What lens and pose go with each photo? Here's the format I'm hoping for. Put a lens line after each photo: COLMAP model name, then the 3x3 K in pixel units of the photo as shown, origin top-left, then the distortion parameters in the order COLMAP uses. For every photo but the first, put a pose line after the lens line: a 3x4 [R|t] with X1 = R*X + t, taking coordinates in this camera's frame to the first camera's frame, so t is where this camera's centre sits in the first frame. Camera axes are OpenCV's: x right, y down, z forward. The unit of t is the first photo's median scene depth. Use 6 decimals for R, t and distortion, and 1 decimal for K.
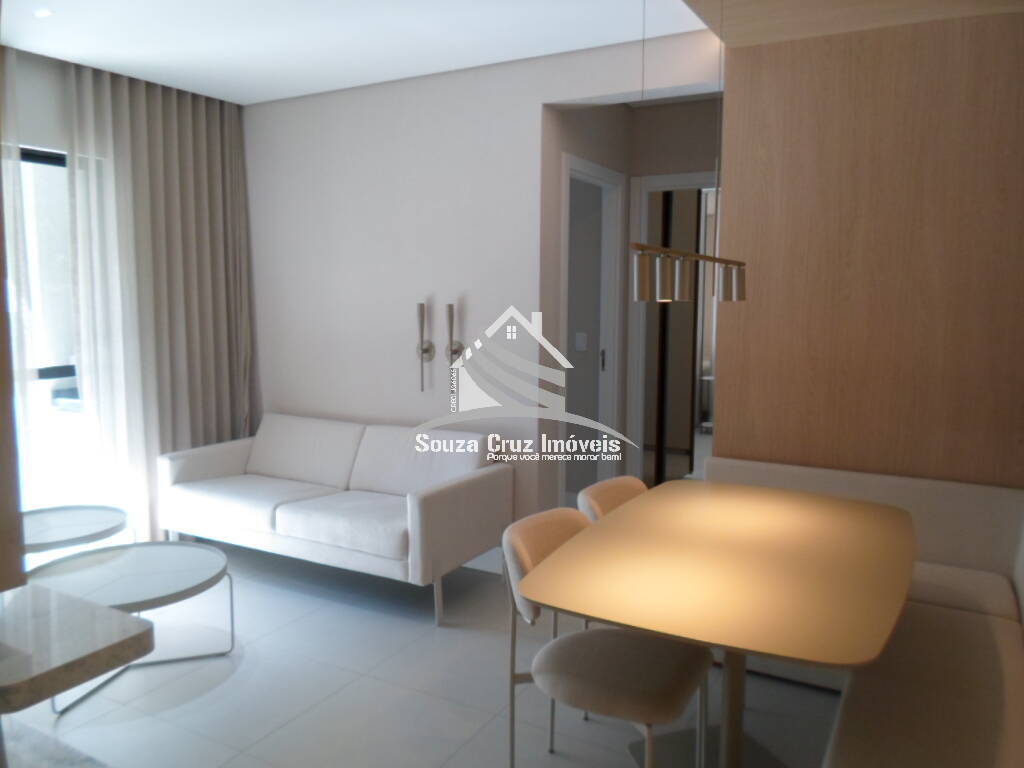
lens RADIAL K [[775.1, 0, 512.0], [0, 775.1, 384.0], [0, 0, 1]] dist [0.003416, -0.030353]
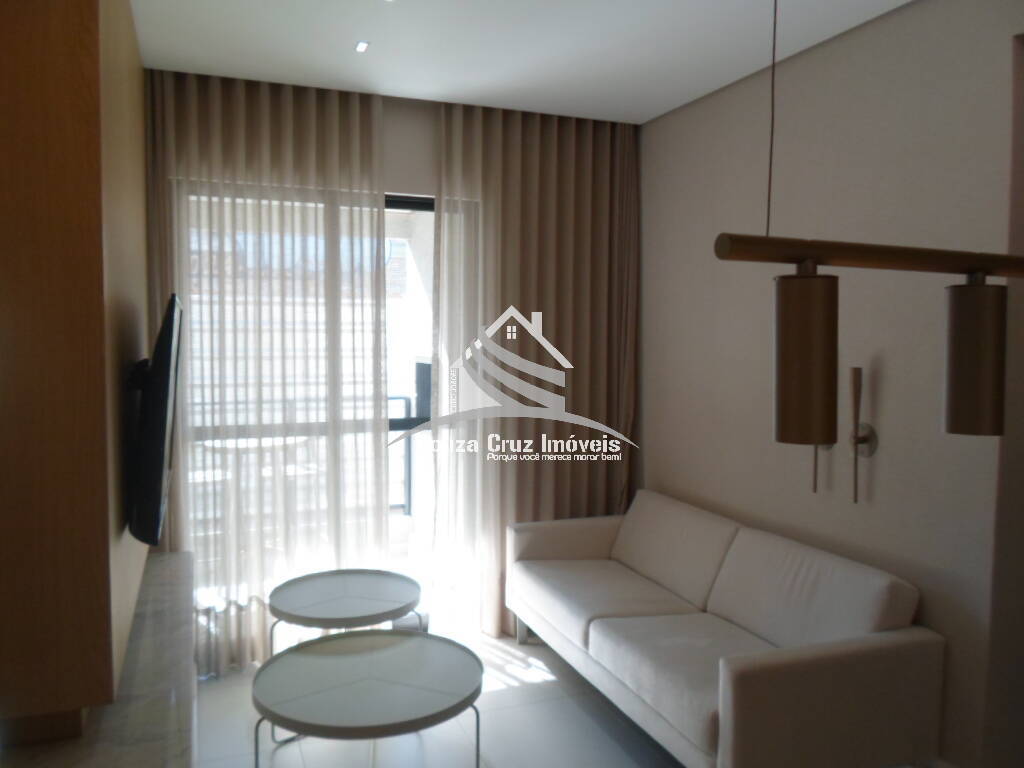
lens RADIAL K [[802.1, 0, 510.5], [0, 802.1, 369.9], [0, 0, 1]] dist [-0.004795, -0.007510]
pose [[0.780484, 0.037209, -0.624068, 0.124077], [-0.083062, 0.995549, -0.044522, -0.048113], [0.619633, 0.086585, 0.780101, 0.297198]]
